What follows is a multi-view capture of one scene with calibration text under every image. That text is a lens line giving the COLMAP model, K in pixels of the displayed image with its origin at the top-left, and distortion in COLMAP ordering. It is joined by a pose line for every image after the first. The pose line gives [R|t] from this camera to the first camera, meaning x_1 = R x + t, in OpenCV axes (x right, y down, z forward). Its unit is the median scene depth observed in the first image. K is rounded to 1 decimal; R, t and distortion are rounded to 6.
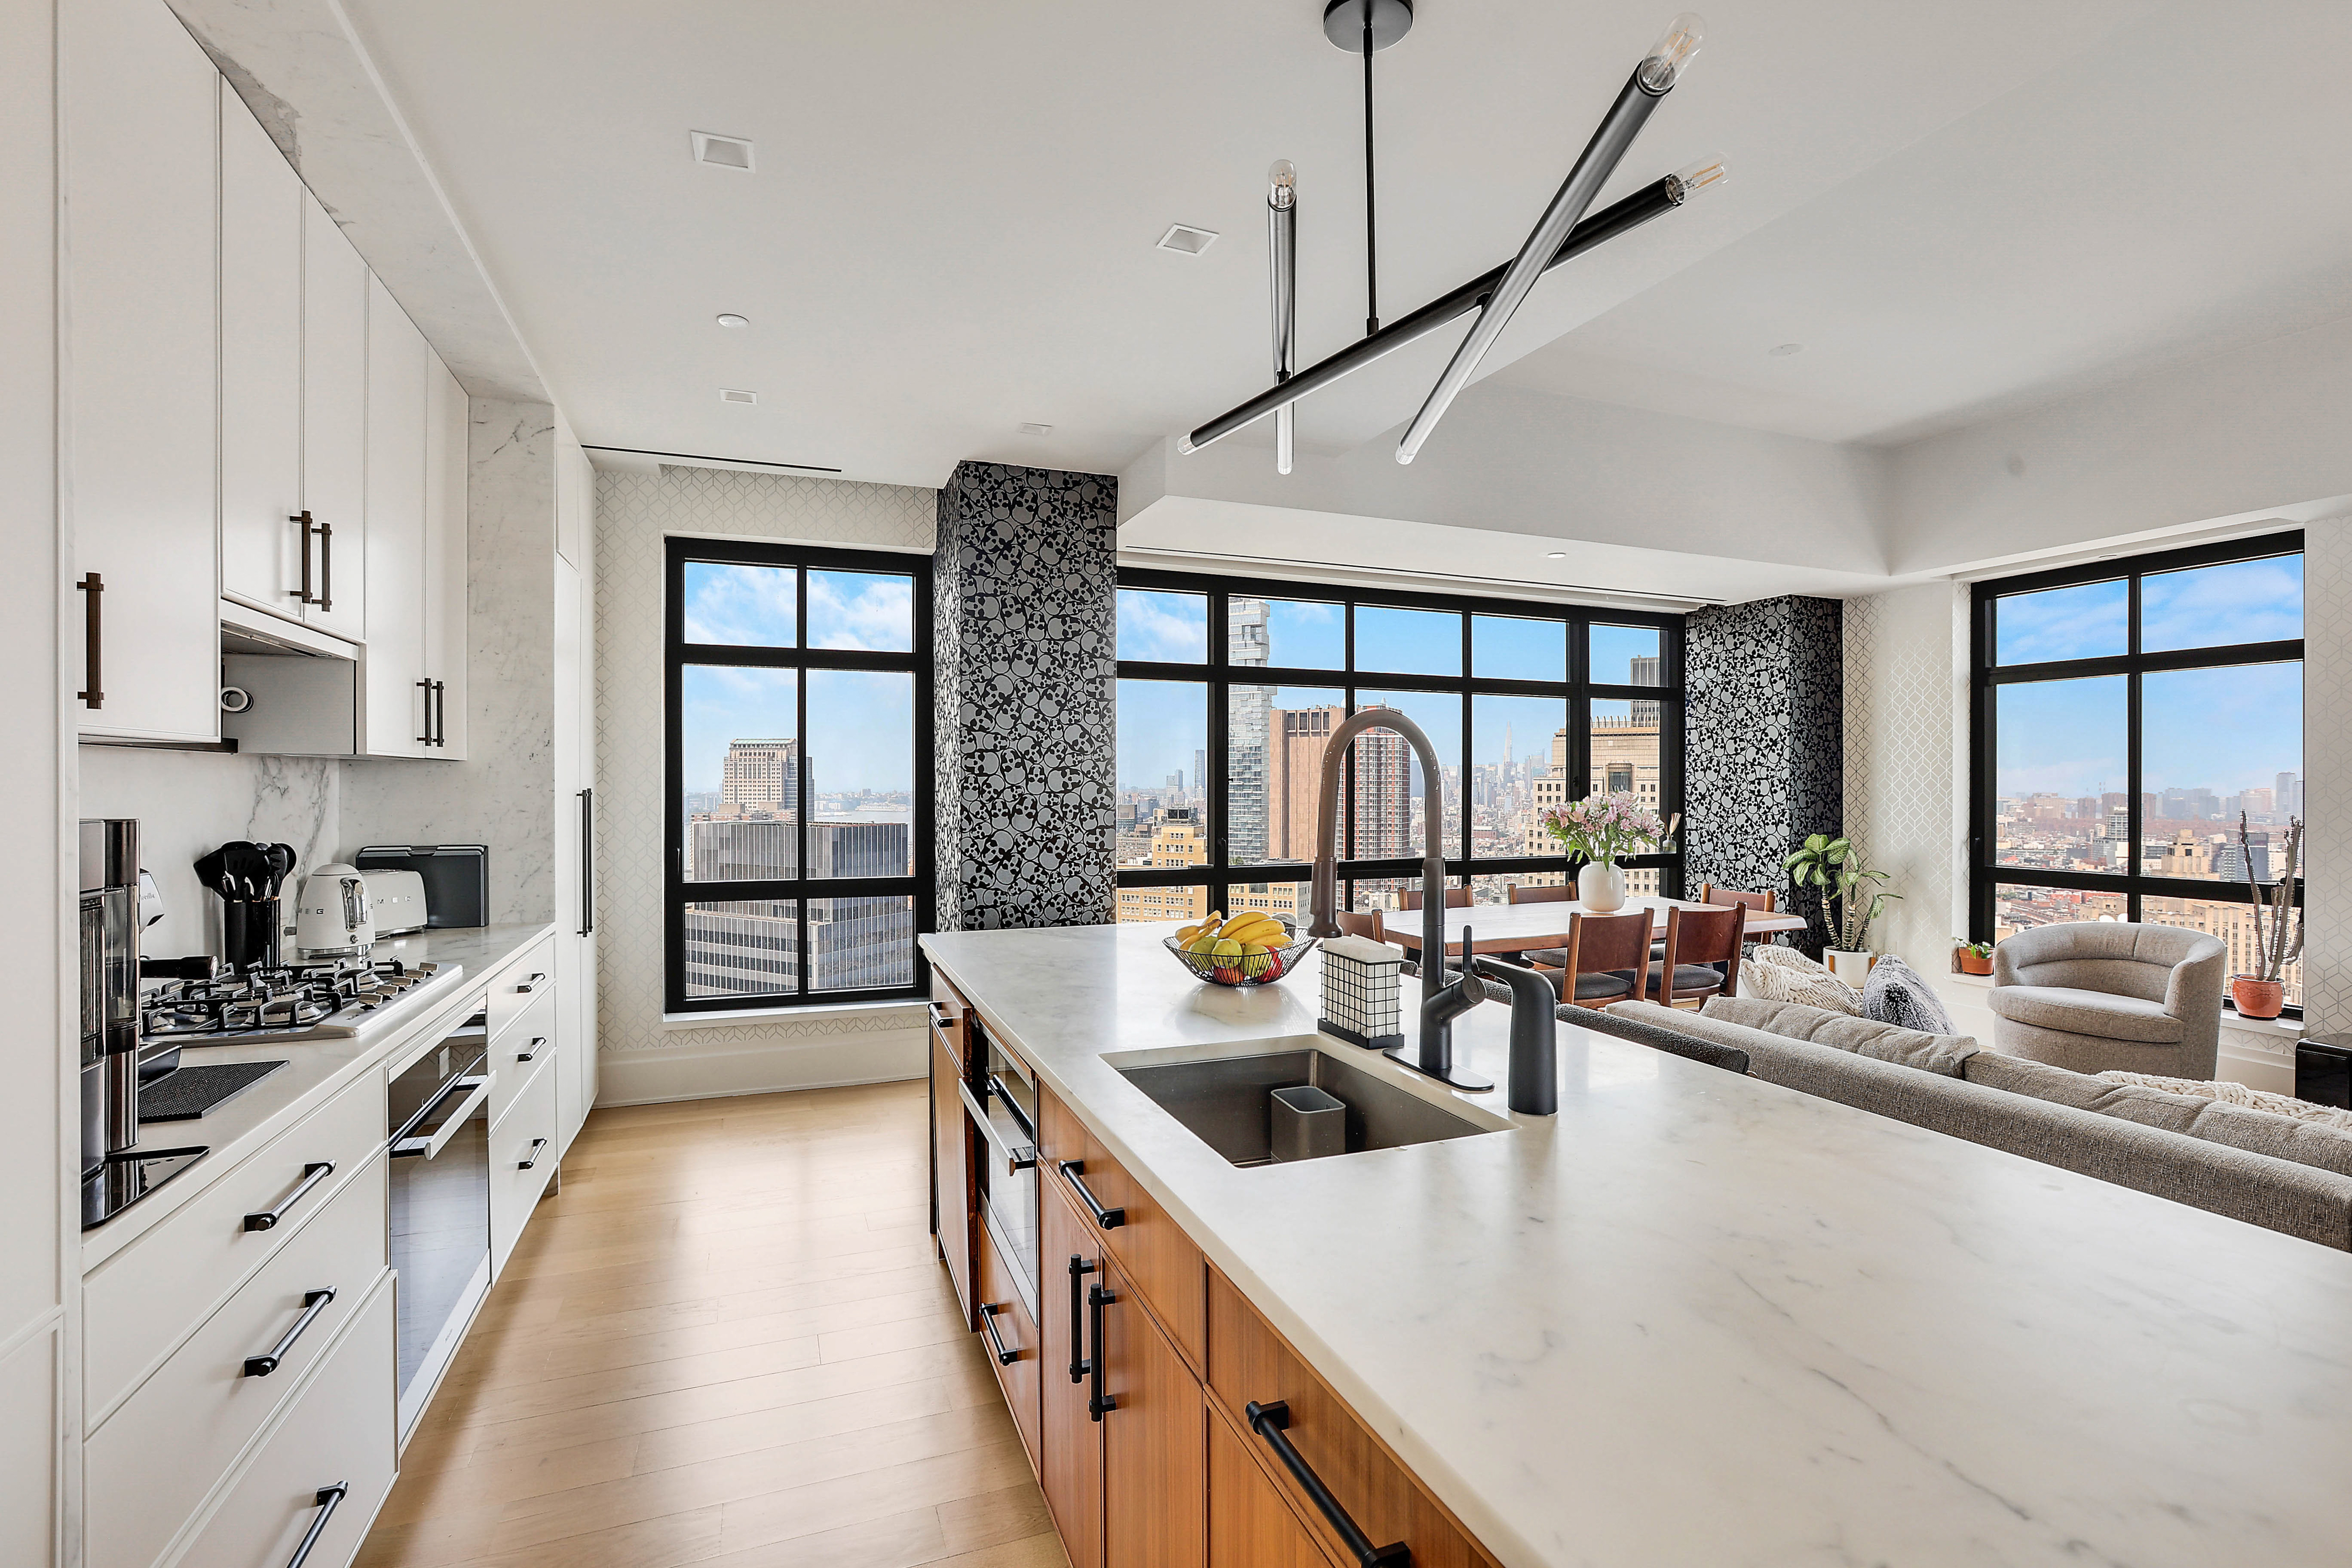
lens RADIAL K [[1081.1, 0, 1176.0], [0, 1081.1, 784.0], [0, 0, 1]] dist [-0.066786, 0.033022]
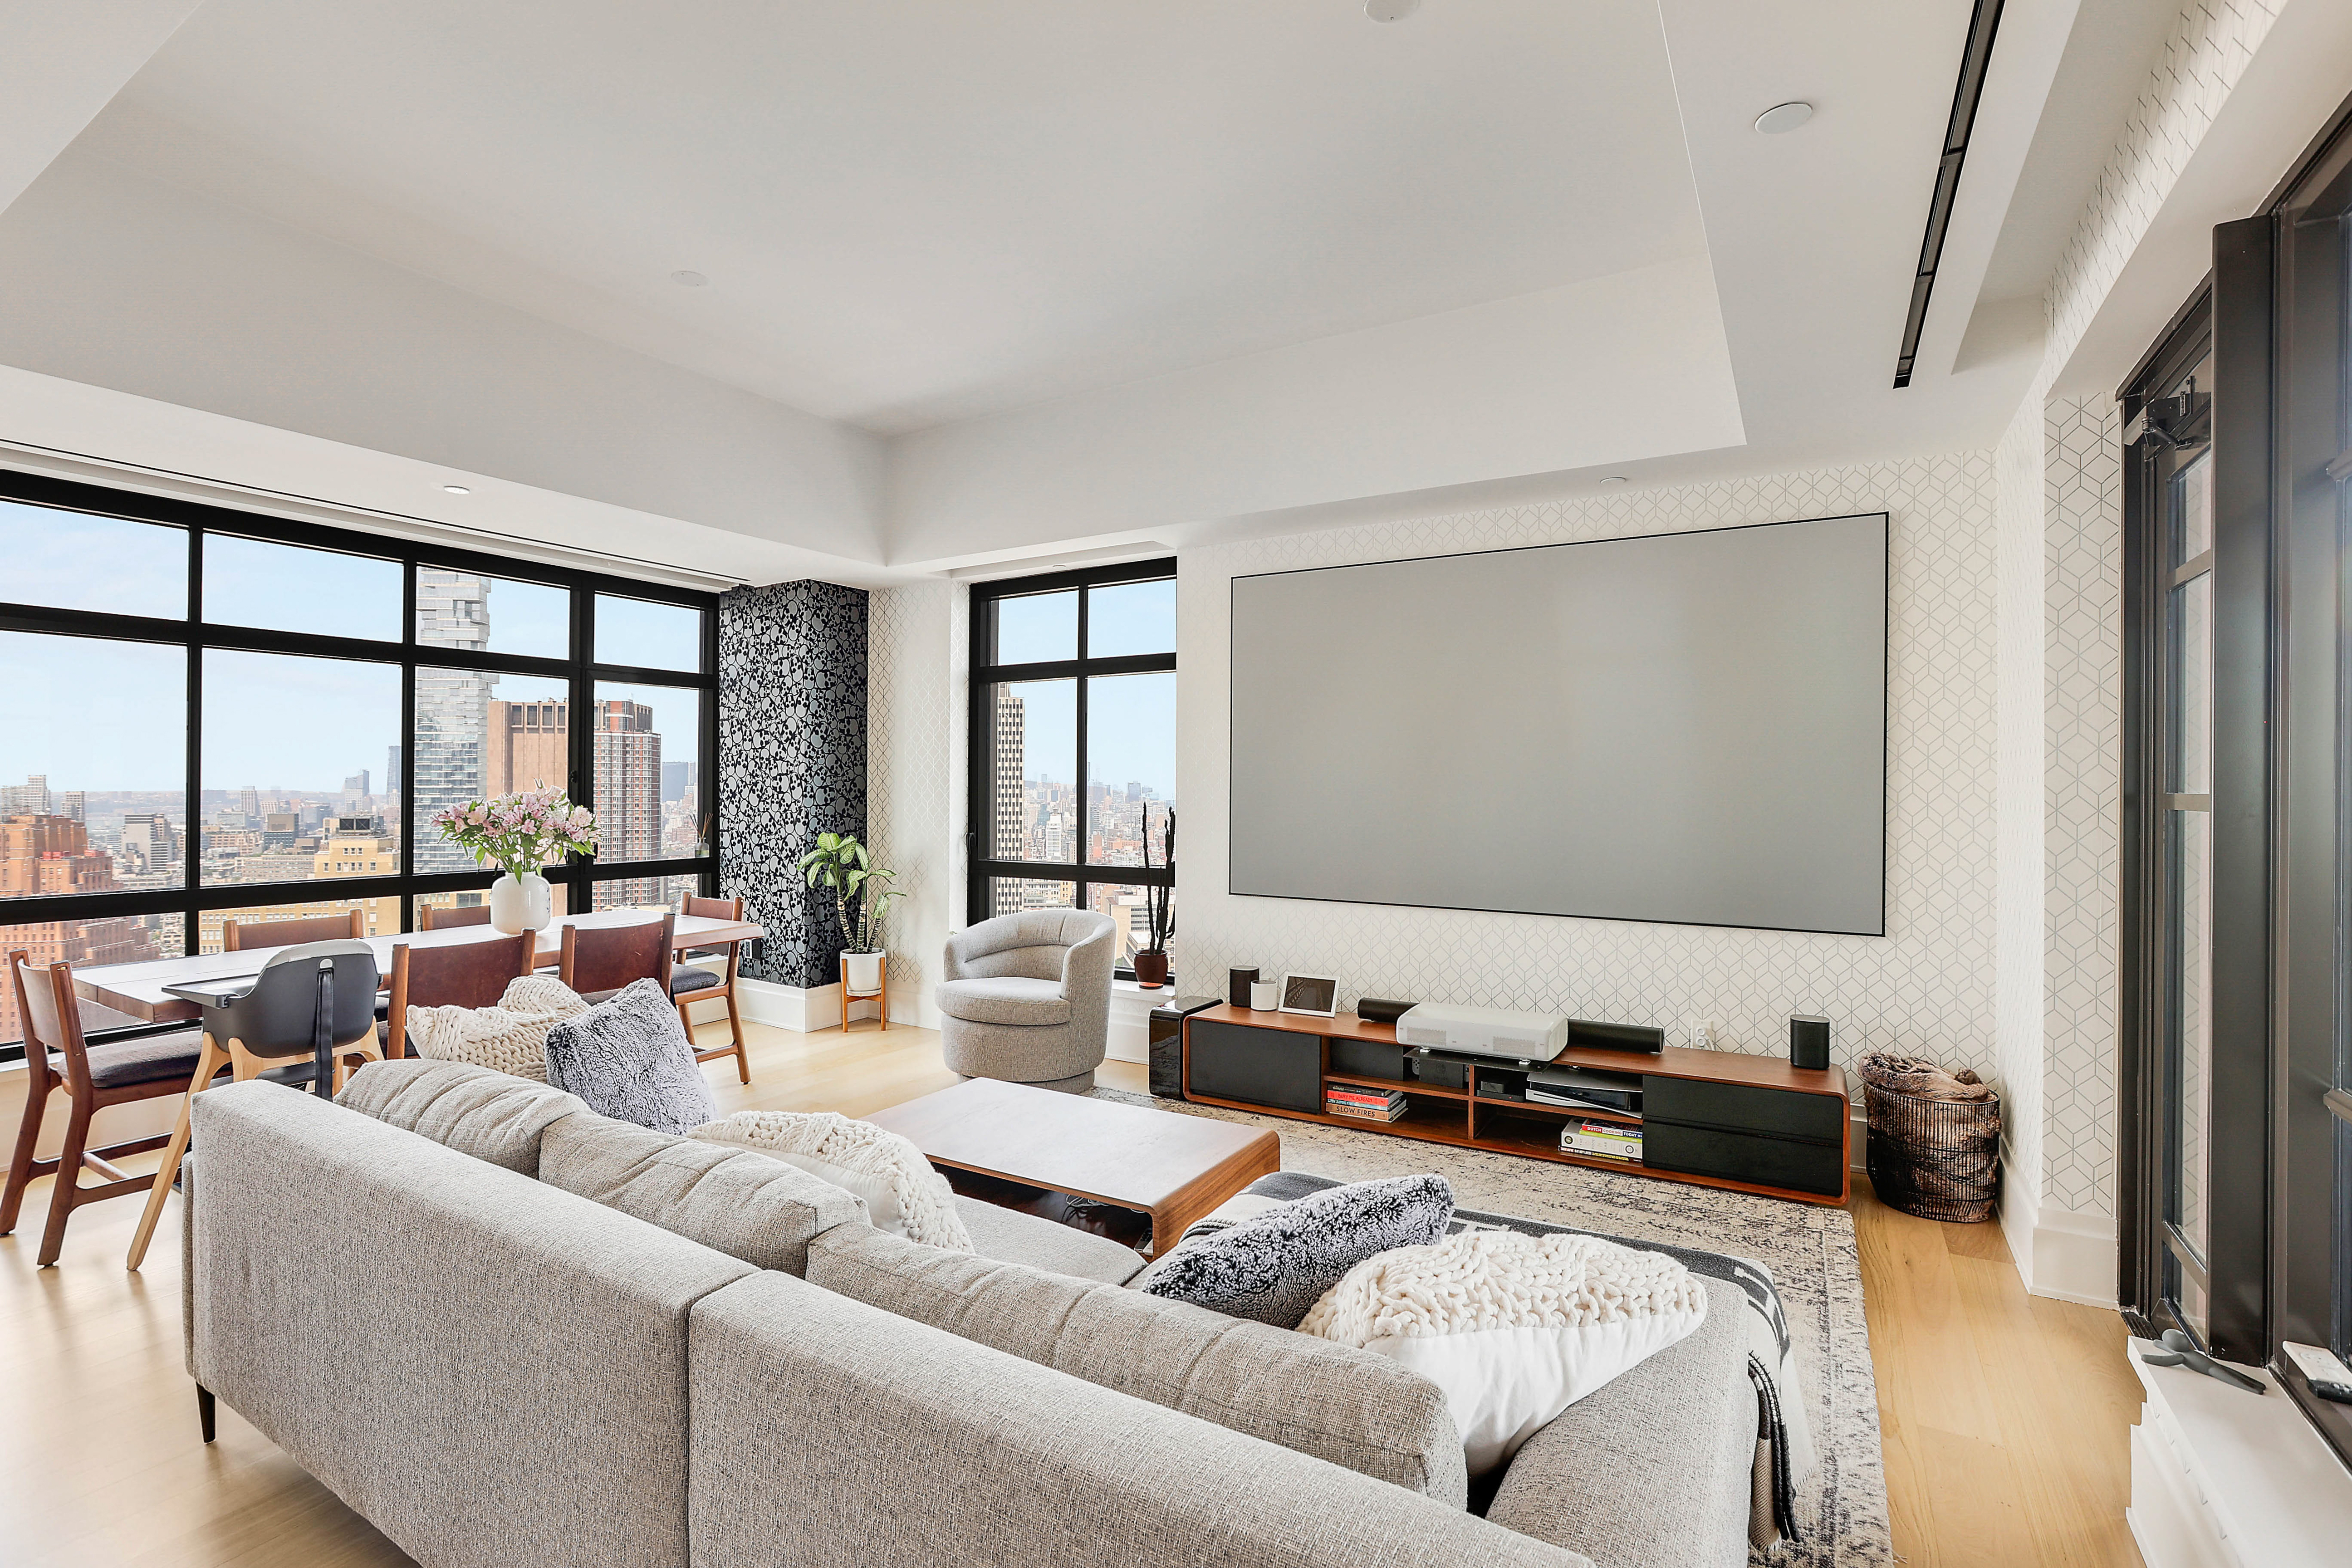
lens RADIAL K [[1081.1, 0, 1176.0], [0, 1081.1, 784.0], [0, 0, 1]] dist [-0.066786, 0.033022]
pose [[0.791424, 0.001411, 0.611266, 0.259878], [0.000388, 0.999996, -0.002810, 0.006493], [-0.611268, 0.002461, 0.791420, 0.046966]]
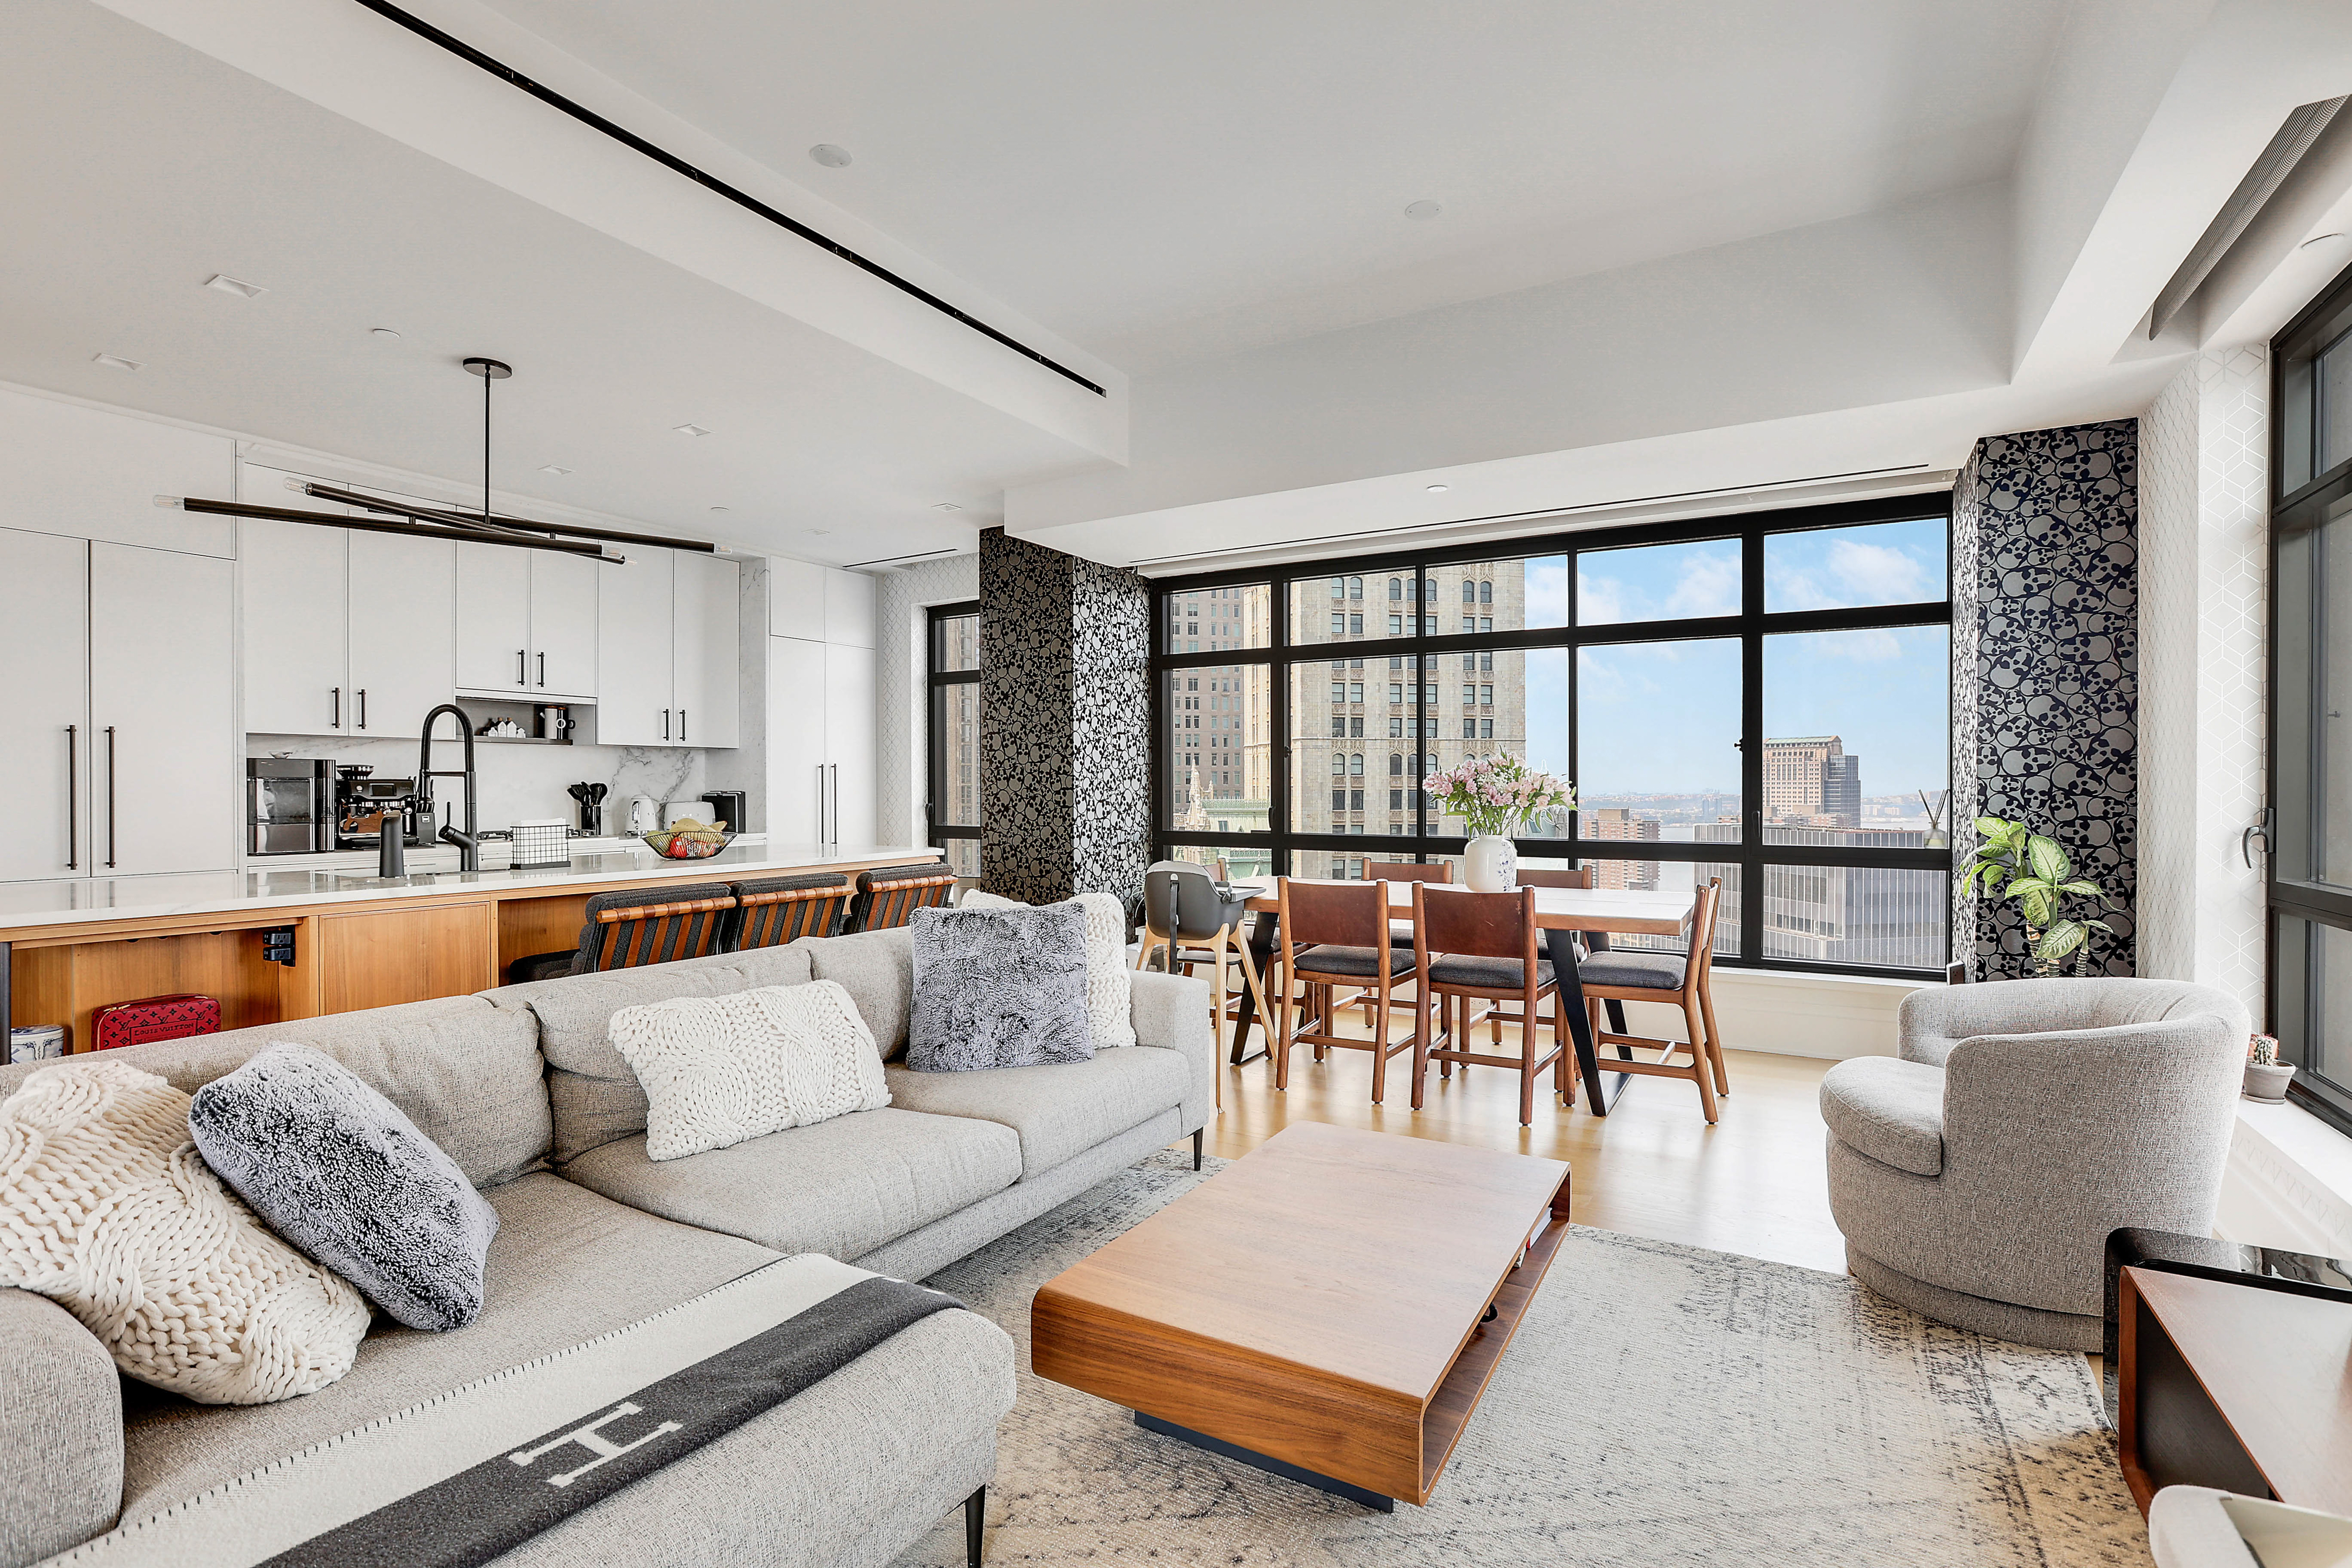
lens RADIAL K [[1094.7, 0, 1176.0], [0, 1094.7, 784.0], [0, 0, 1]] dist [-0.060520, 0.034957]
pose [[0.610213, -0.002929, -0.792232, 0.798738], [0.001288, 0.999996, -0.002705, 0.028818], [0.792236, 0.000630, 0.610214, 0.234436]]
